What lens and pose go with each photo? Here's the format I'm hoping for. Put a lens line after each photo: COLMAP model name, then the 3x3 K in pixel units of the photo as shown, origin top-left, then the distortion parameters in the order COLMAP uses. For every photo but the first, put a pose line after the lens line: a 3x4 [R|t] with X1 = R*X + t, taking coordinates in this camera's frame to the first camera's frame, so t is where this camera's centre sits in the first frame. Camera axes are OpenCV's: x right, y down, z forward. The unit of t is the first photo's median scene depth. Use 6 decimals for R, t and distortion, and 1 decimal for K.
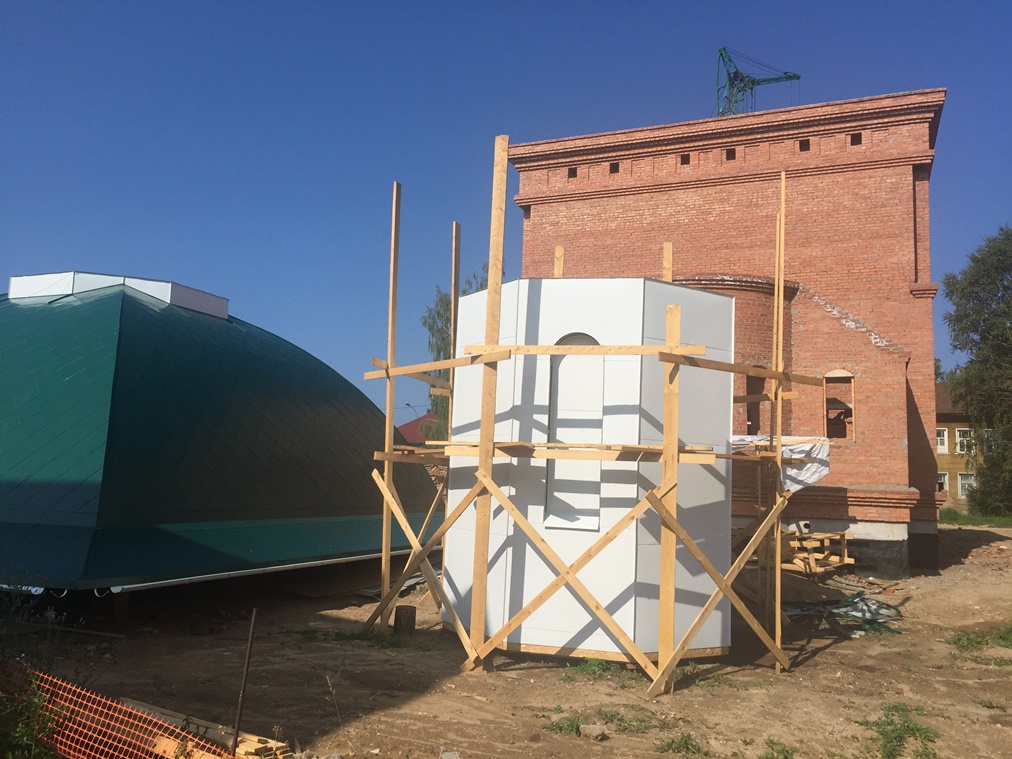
lens RADIAL K [[833.6, 0, 506.5], [0, 833.6, 438.7], [0, 0, 1]] dist [0.025828, -0.004219]
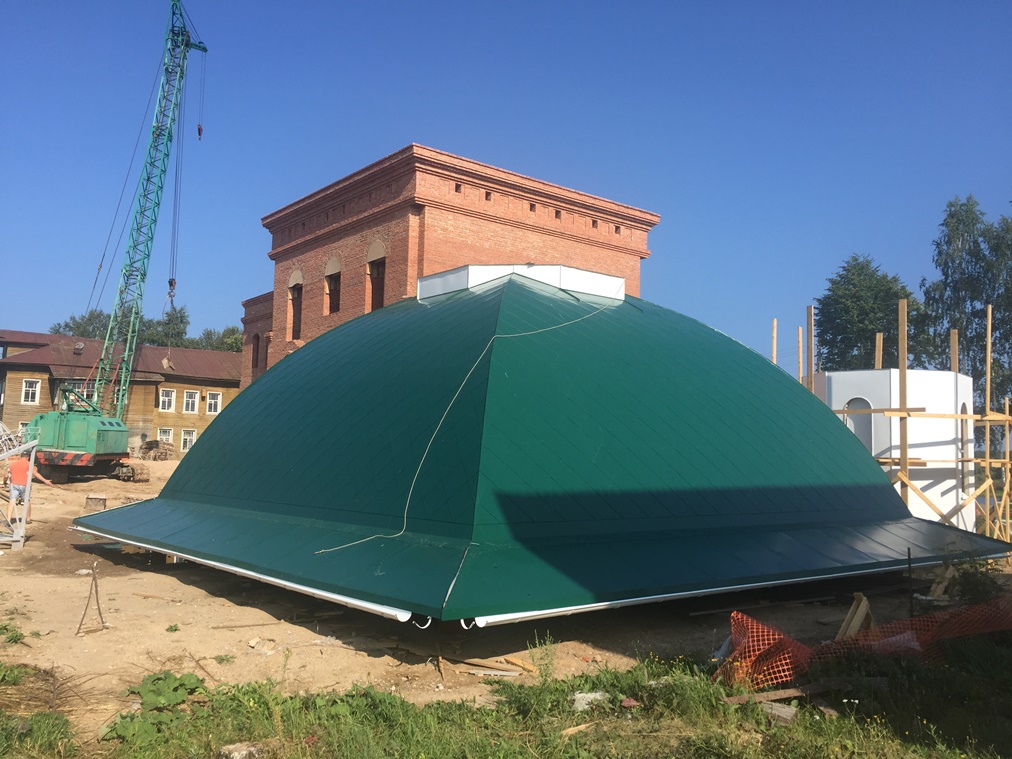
lens RADIAL K [[862.3, 0, 487.1], [0, 862.3, 374.1], [0, 0, 1]] dist [0.048123, -0.057721]
pose [[0.497123, 0.063704, 0.865339, -0.929411], [-0.054812, 0.997615, -0.041954, -0.026114], [-0.865947, -0.026575, 0.499429, 0.405733]]
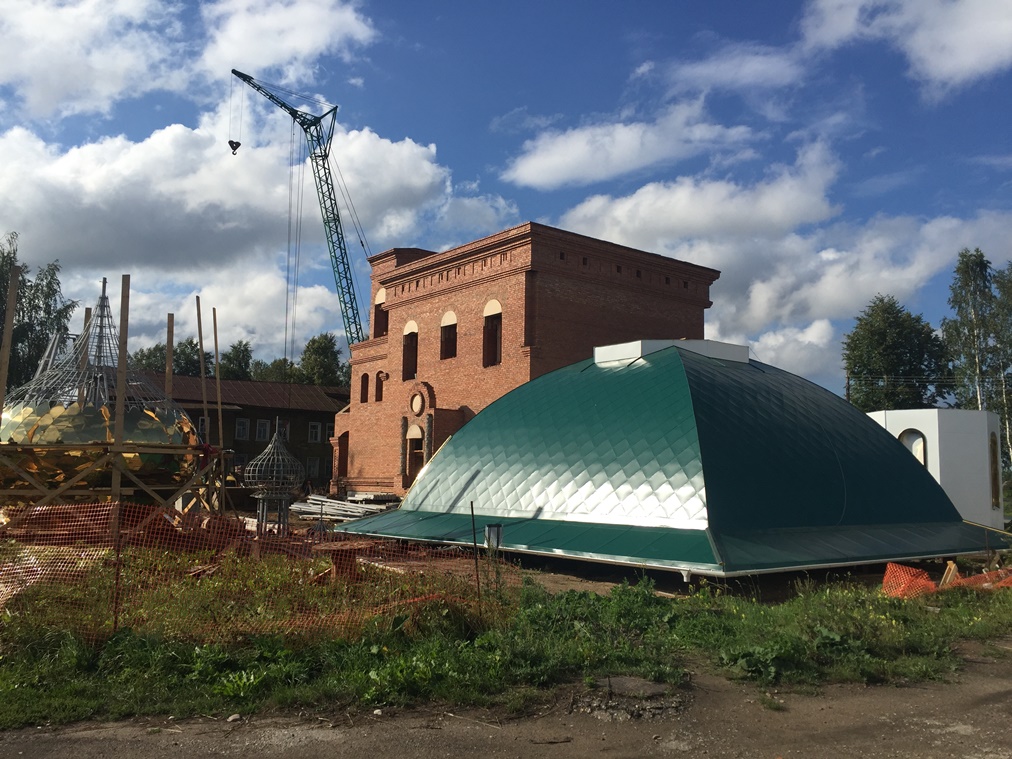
lens RADIAL K [[858.0, 0, 506.0], [0, 858.0, 379.5], [0, 0, 1]] dist [0.013343, -0.000179]
pose [[0.494804, 0.078928, 0.865413, -1.207037], [-0.047195, 0.996838, -0.063931, -0.028590], [-0.867722, -0.009210, 0.496965, 0.409782]]
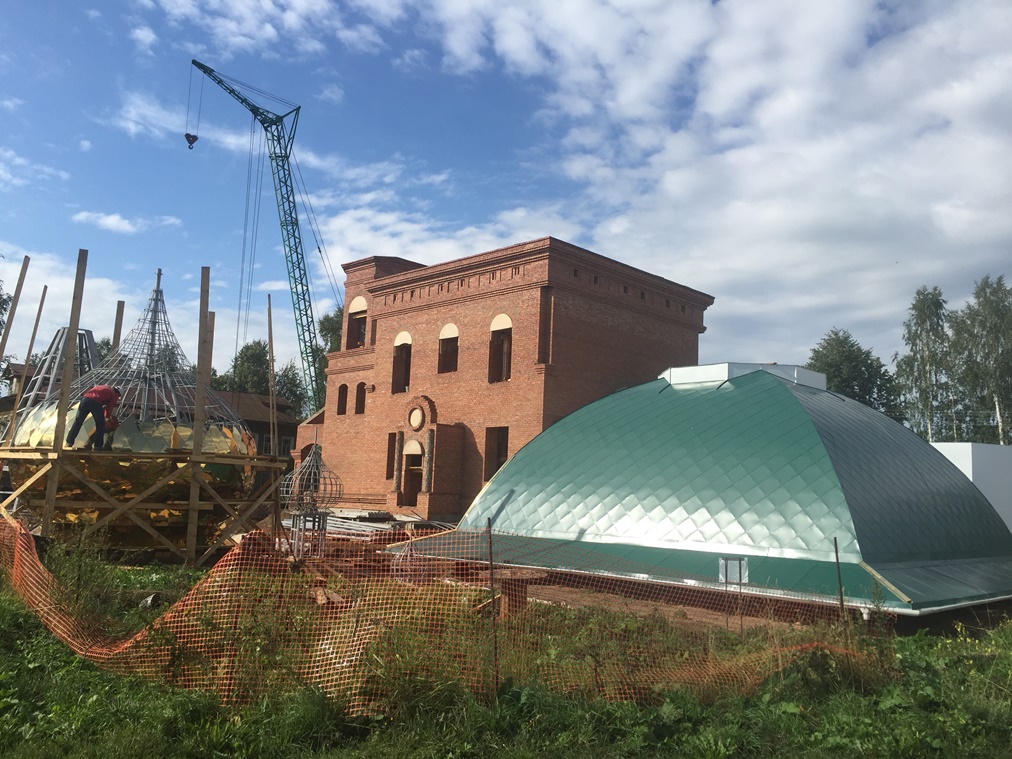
lens RADIAL K [[858.0, 0, 506.0], [0, 858.0, 379.5], [0, 0, 1]] dist [0.013343, -0.000179]
pose [[0.391122, 0.114923, 0.913135, -1.247284], [-0.078795, 0.992711, -0.091188, -0.019714], [-0.916960, -0.036285, 0.397327, 0.584593]]
